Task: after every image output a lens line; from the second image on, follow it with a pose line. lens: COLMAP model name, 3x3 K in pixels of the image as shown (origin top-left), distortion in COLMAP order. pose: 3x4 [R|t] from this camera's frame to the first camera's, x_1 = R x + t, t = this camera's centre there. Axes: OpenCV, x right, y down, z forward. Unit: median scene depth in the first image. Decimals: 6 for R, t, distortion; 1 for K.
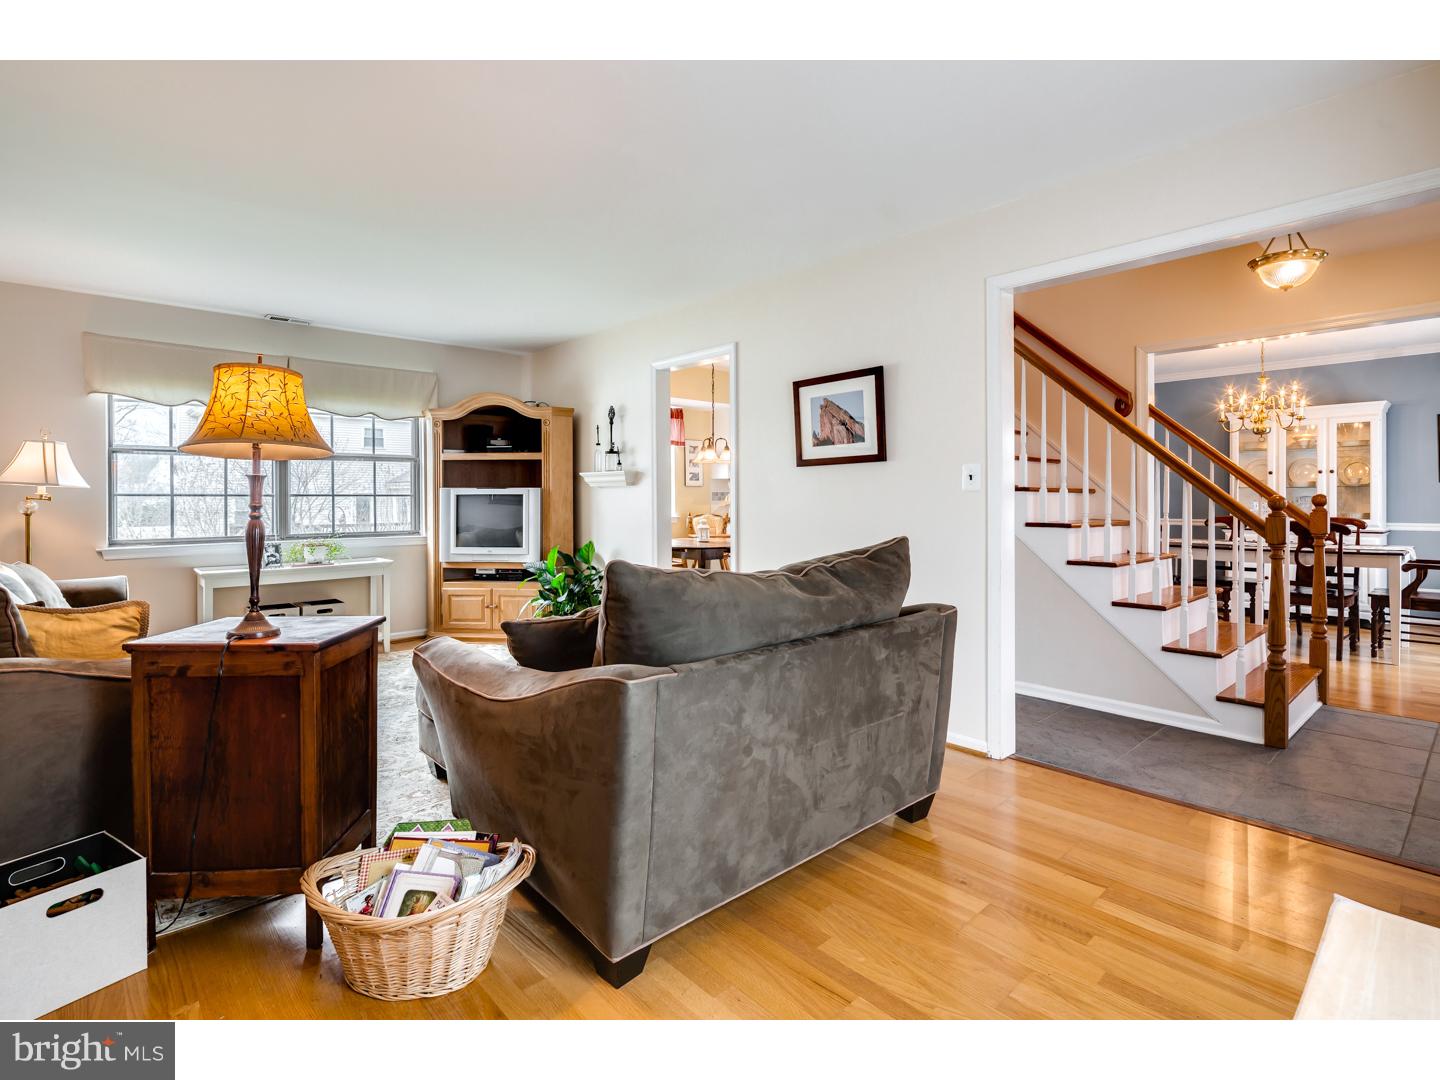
lens RADIAL K [[703.2, 0, 717.5], [0, 703.2, 535.9], [0, 0, 1]] dist [0.000450, -0.000123]
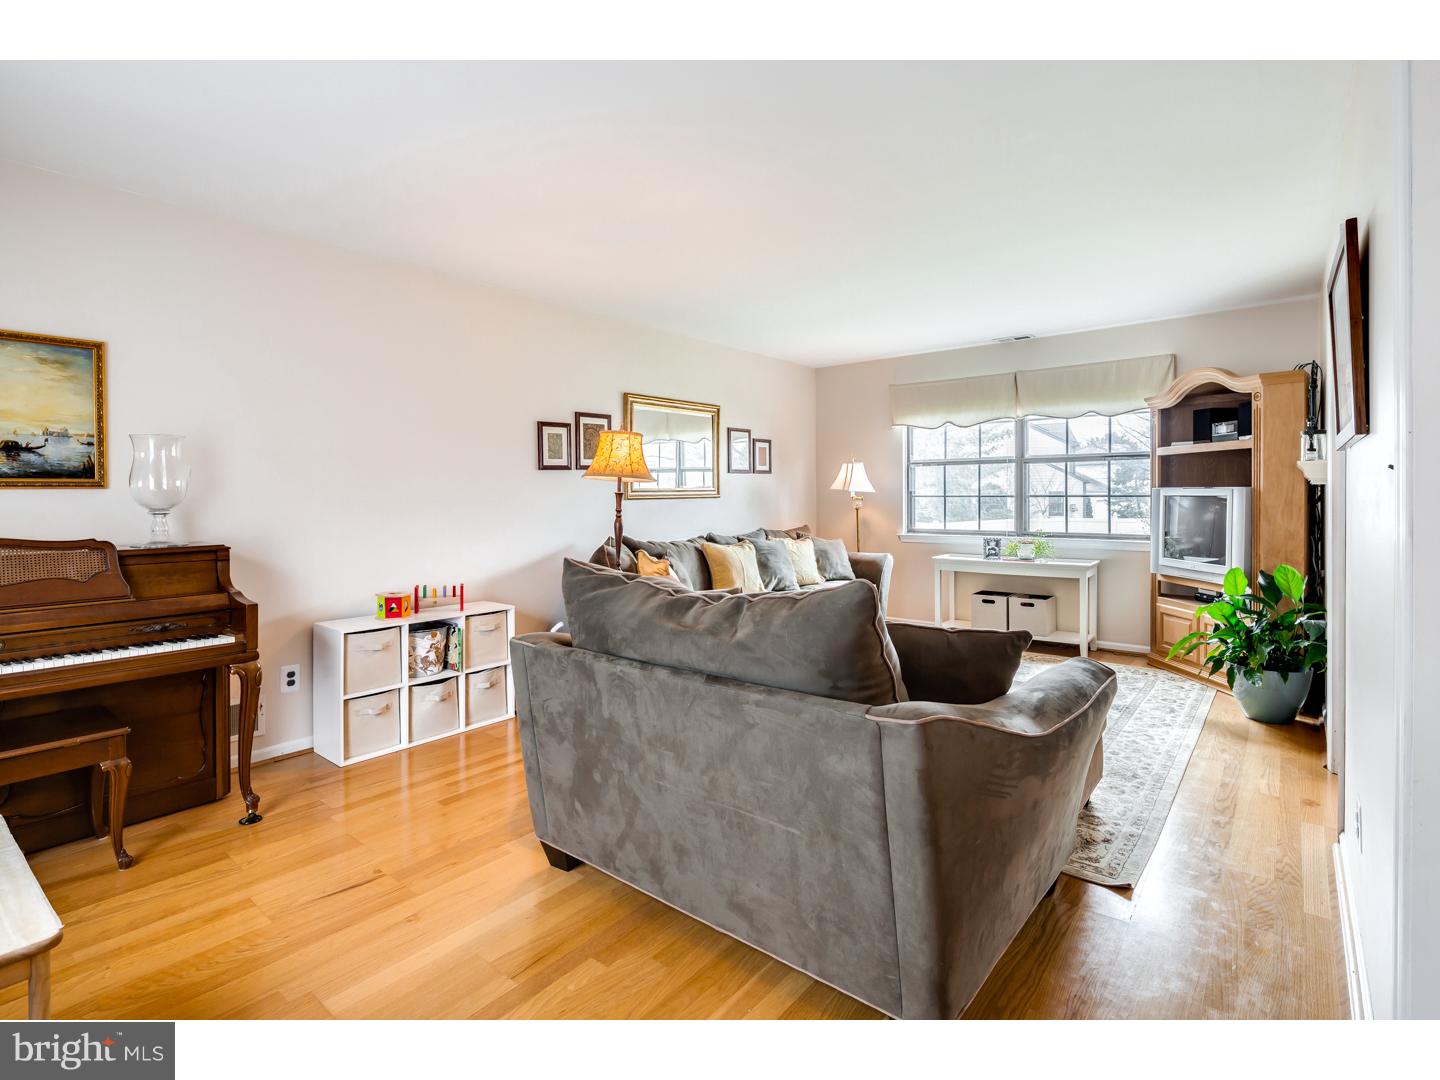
lens RADIAL K [[703.2, 0, 717.5], [0, 703.2, 535.9], [0, 0, 1]] dist [0.000450, -0.000123]
pose [[0.147759, 0.060900, -0.987147, 0.396174], [-0.048272, 0.997357, 0.054305, -0.030910], [0.987845, 0.039628, 0.150308, 0.348915]]
